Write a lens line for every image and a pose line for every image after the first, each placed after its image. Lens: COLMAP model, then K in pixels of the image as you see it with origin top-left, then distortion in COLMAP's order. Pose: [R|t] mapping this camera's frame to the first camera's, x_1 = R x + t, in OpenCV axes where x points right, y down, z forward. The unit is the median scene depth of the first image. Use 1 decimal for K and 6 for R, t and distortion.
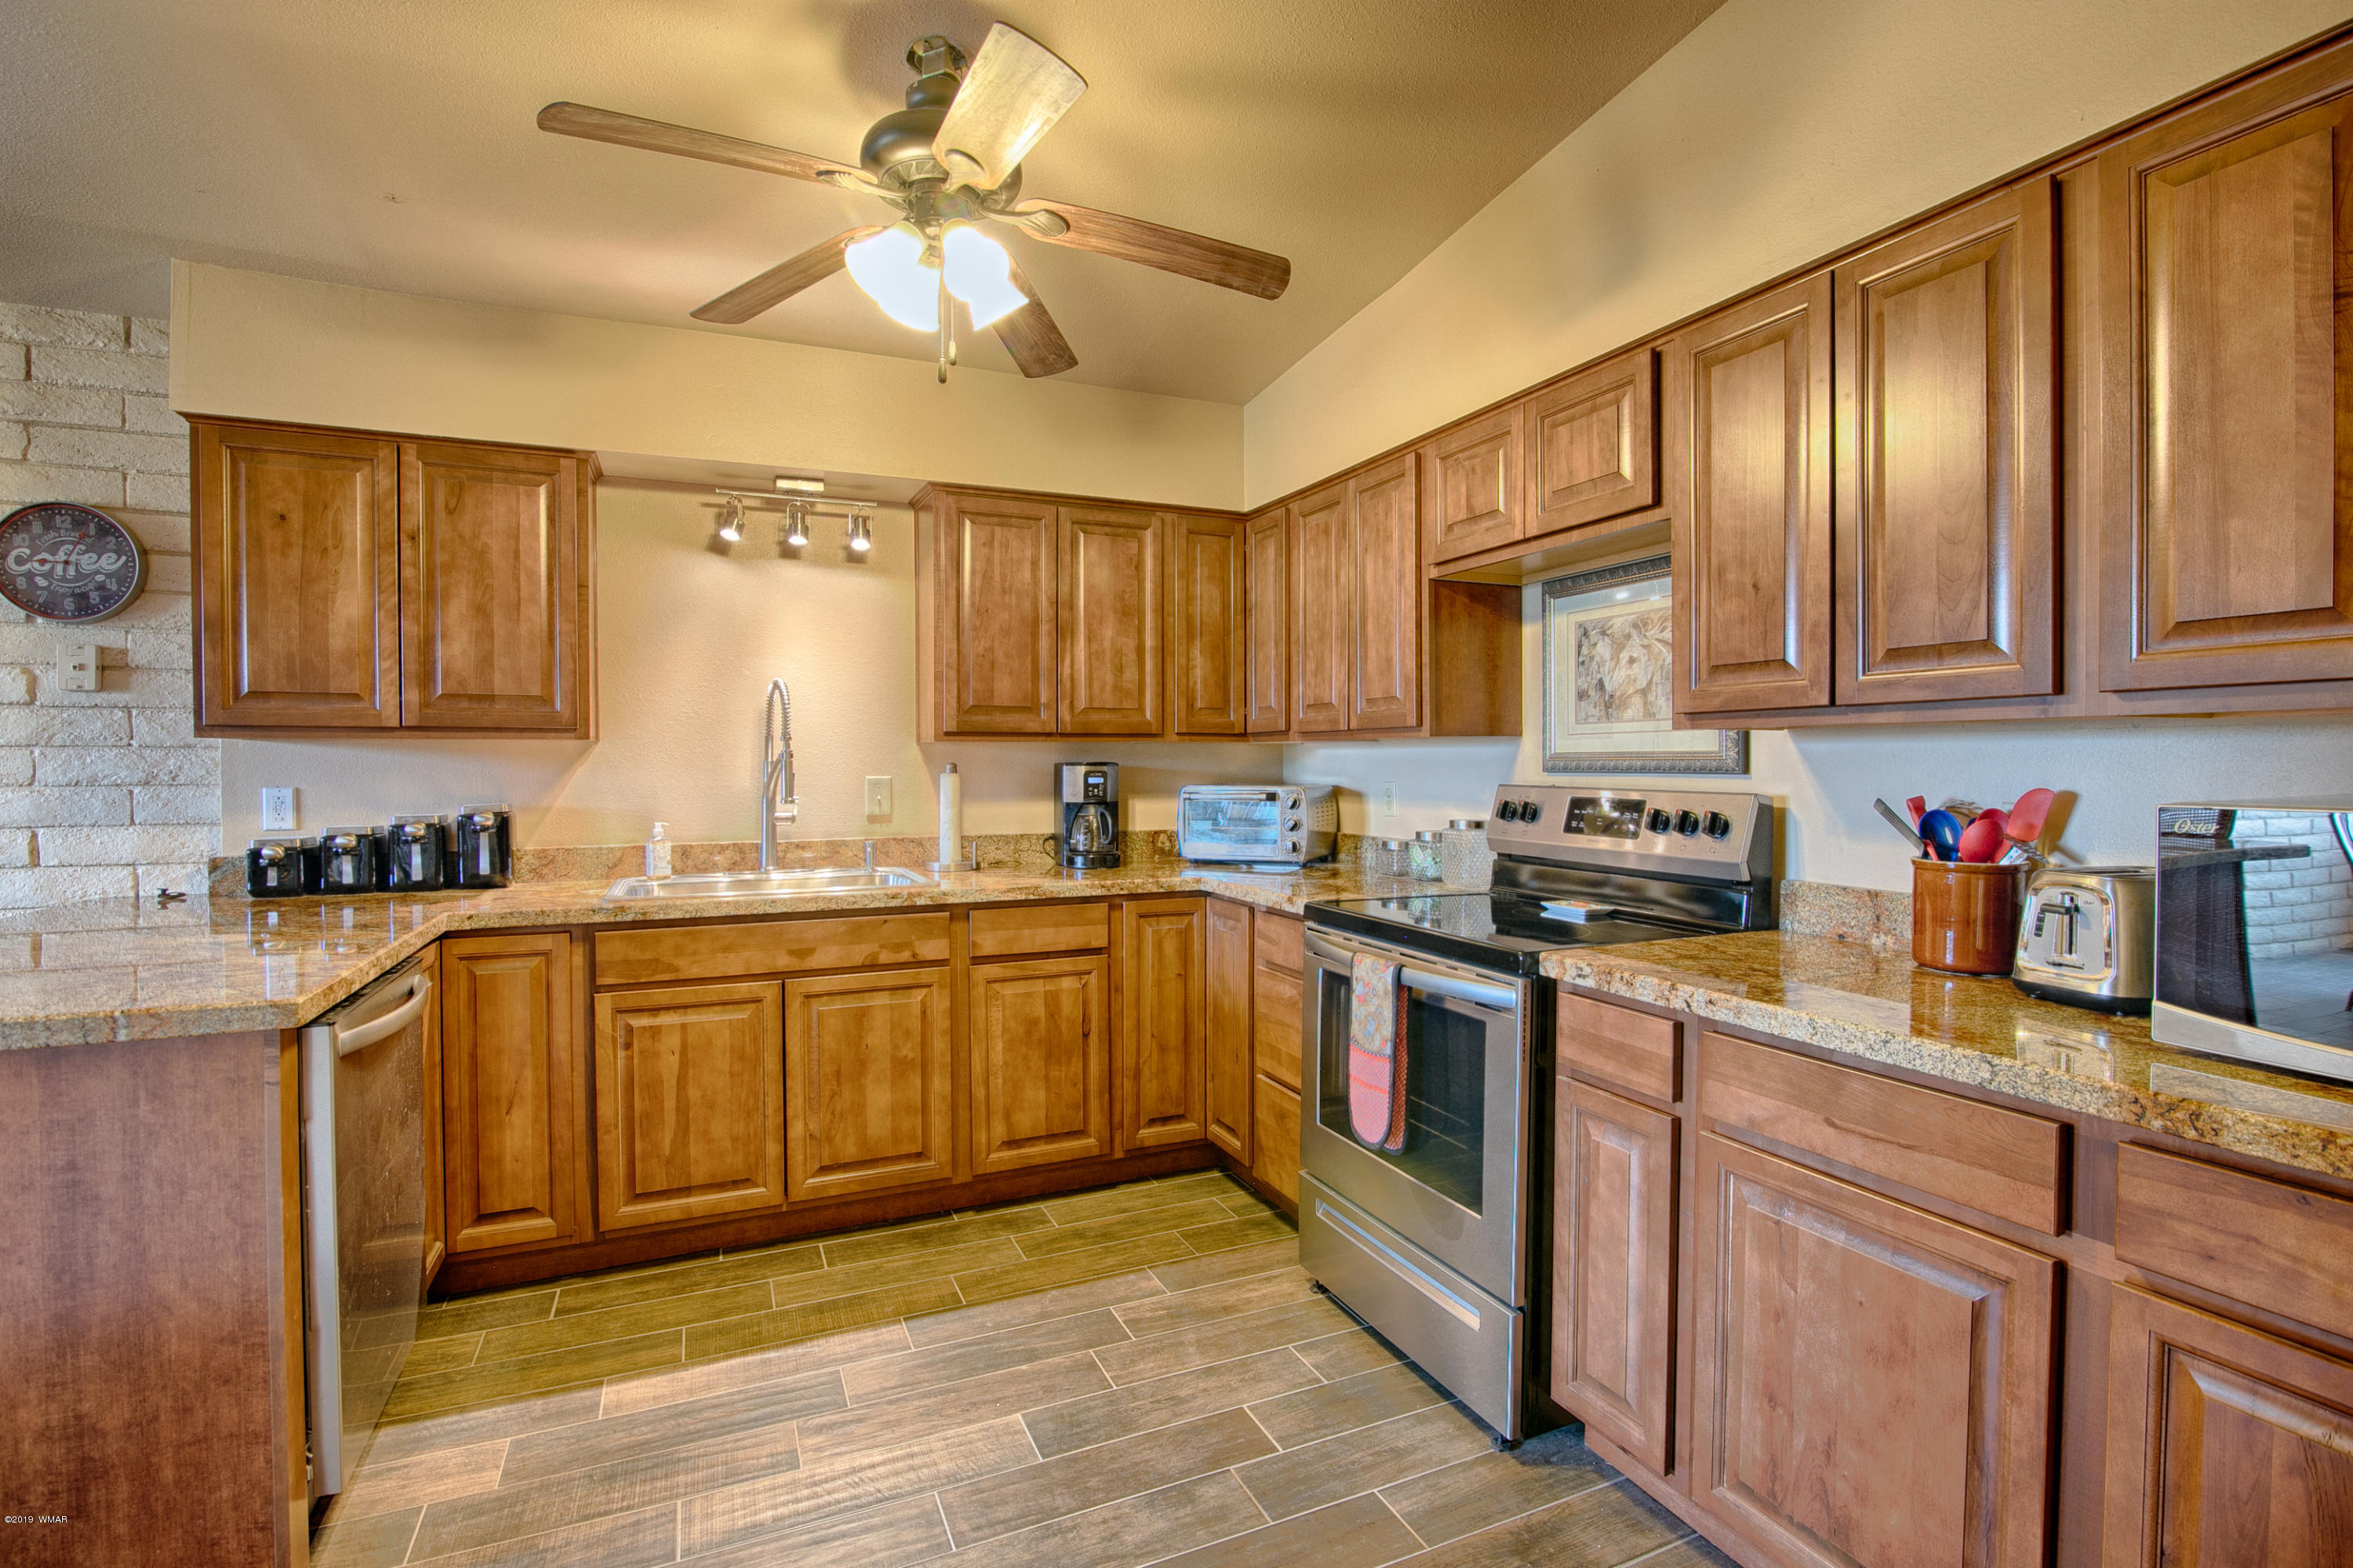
lens RADIAL K [[1084.3, 0, 1176.5], [0, 1084.3, 784.0], [0, 0, 1]] dist [-0.018544, 0.000806]
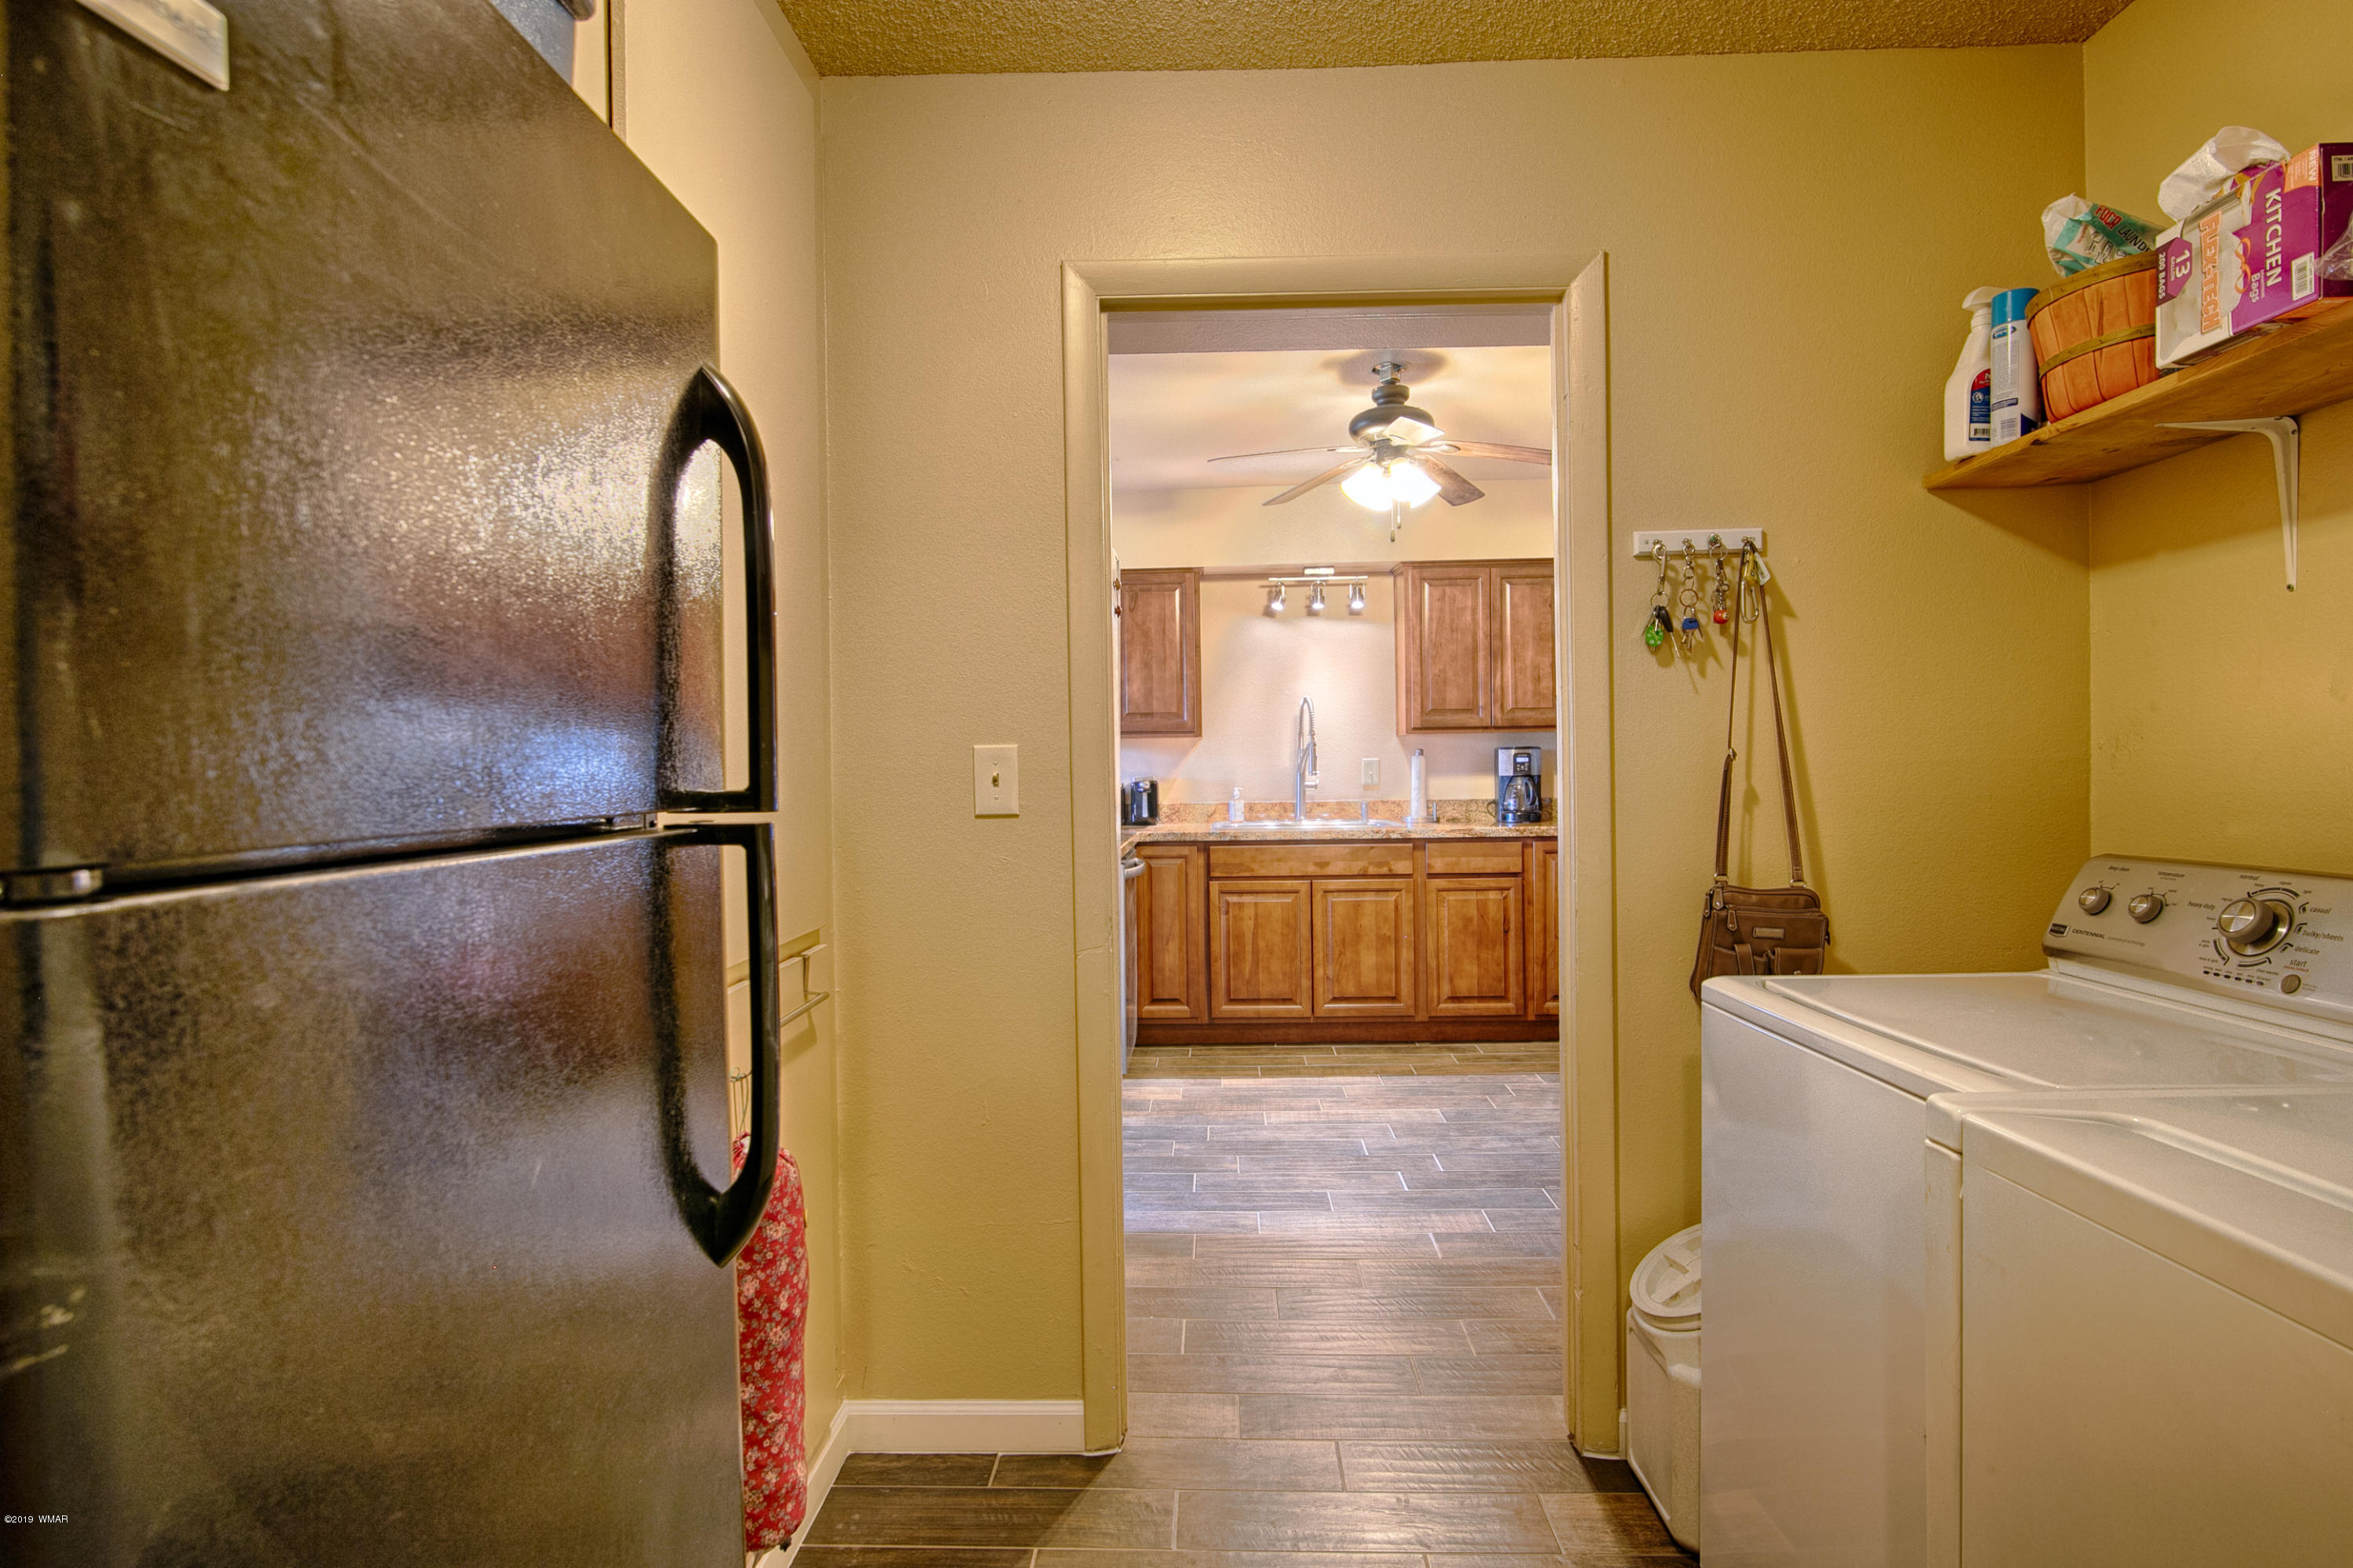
lens RADIAL K [[1260.0, 0, 1176.5], [0, 1260.0, 784.0], [0, 0, 1]] dist [-0.008470, -0.001416]
pose [[0.903716, -0.003624, -0.428117, 0.265112], [0.004041, 0.999992, 0.000066, 0.031802], [0.428113, -0.001789, 0.903723, -0.799045]]
